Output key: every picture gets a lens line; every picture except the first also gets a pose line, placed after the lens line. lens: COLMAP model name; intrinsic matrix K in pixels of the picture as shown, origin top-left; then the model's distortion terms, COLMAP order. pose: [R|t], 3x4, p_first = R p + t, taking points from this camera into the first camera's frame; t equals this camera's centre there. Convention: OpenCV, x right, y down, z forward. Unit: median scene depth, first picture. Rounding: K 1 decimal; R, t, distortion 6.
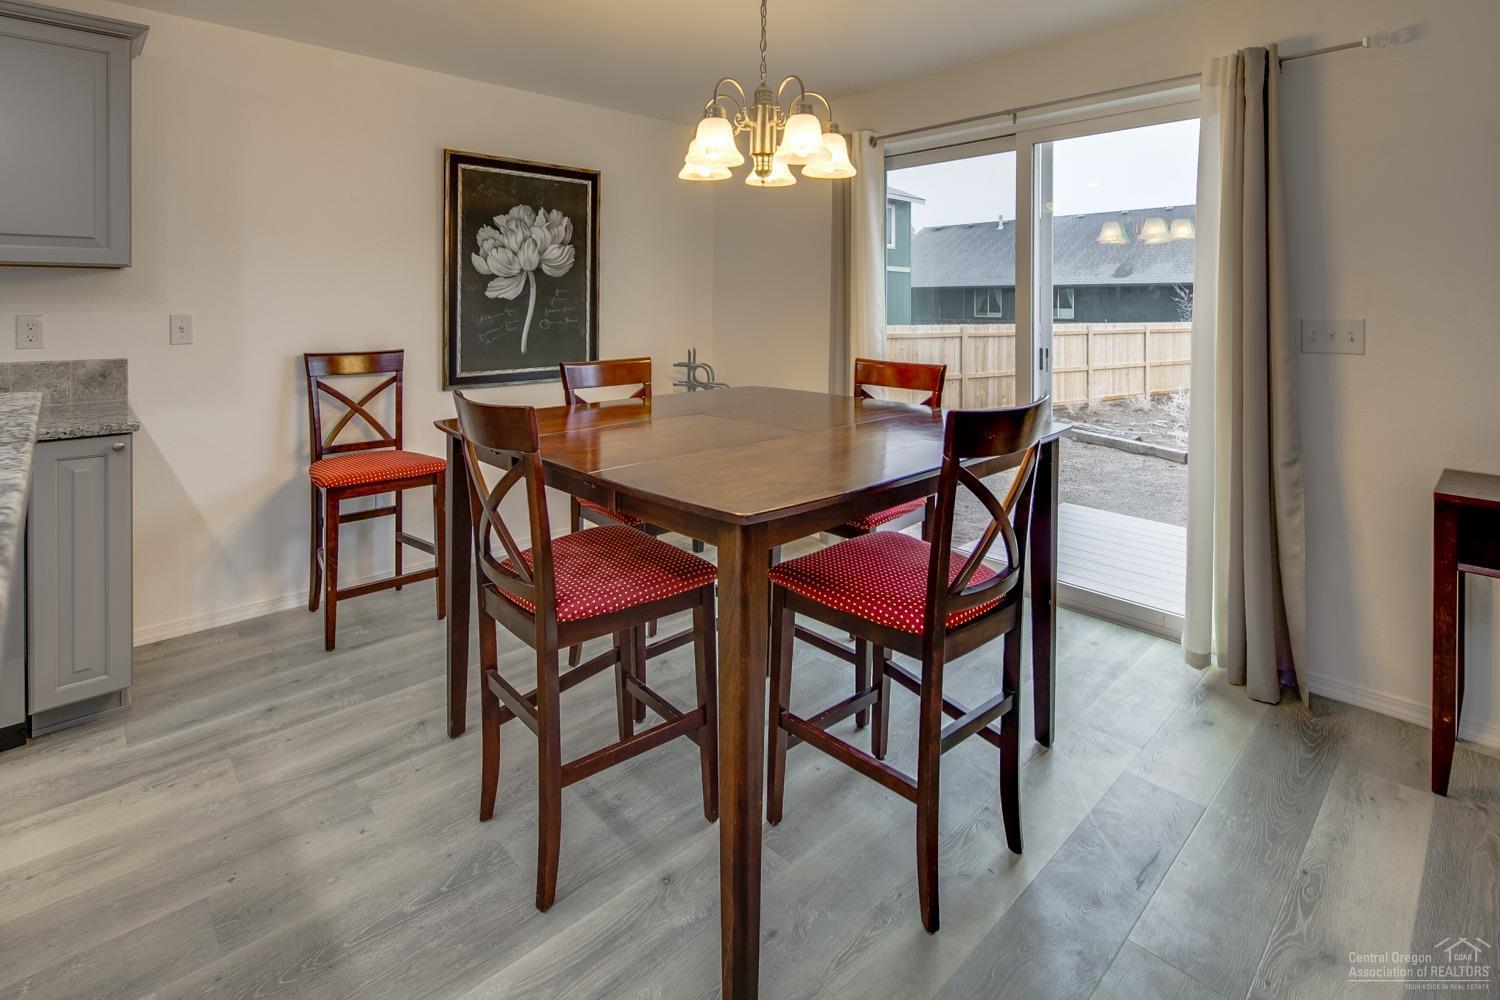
lens RADIAL K [[728.9, 0, 750.2], [0, 728.9, 305.0], [0, 0, 1]] dist [0.000803, 0.000141]
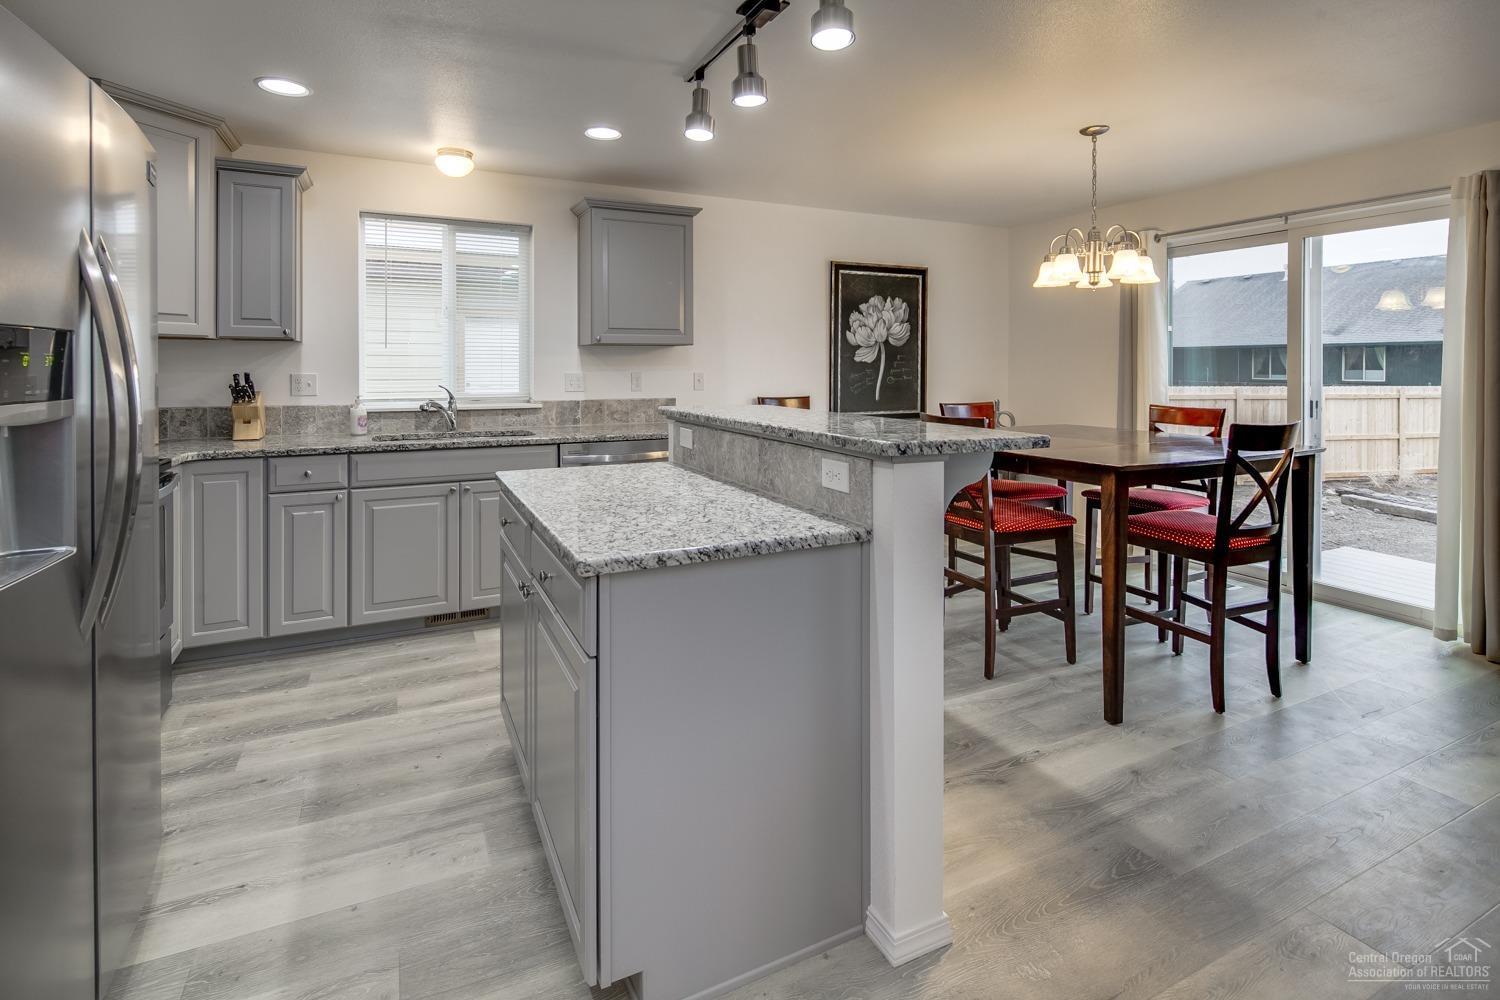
lens RADIAL K [[727.2, 0, 743.8], [0, 727.2, 368.2], [0, 0, 1]] dist [-0.001703, -0.001258]
pose [[0.951566, -0.000833, -0.307443, -0.145223], [0.001433, 0.999997, 0.001725, 0.000436], [0.307441, -0.002082, 0.951565, -0.486606]]
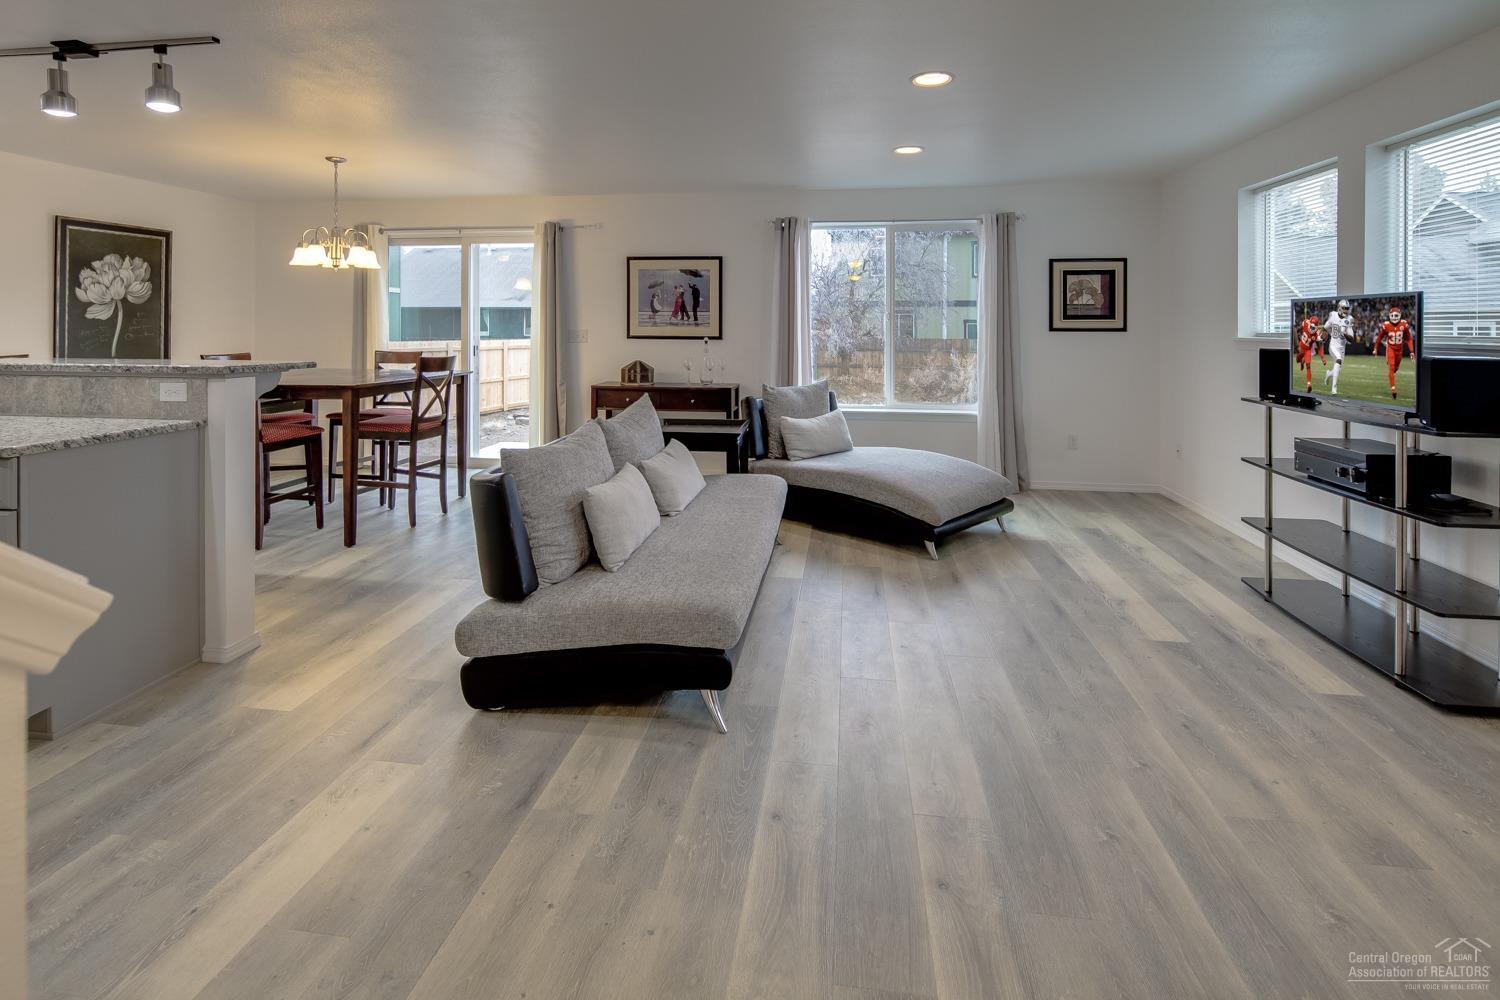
lens RADIAL K [[726.3, 0, 744.4], [0, 726.3, 326.1], [0, 0, 1]] dist [-0.001082, -0.000780]
pose [[0.789920, -0.000977, 0.613210, -0.240054], [-0.000375, 0.999998, 0.002077, 0.001660], [-0.613210, -0.001871, 0.789917, -1.037548]]
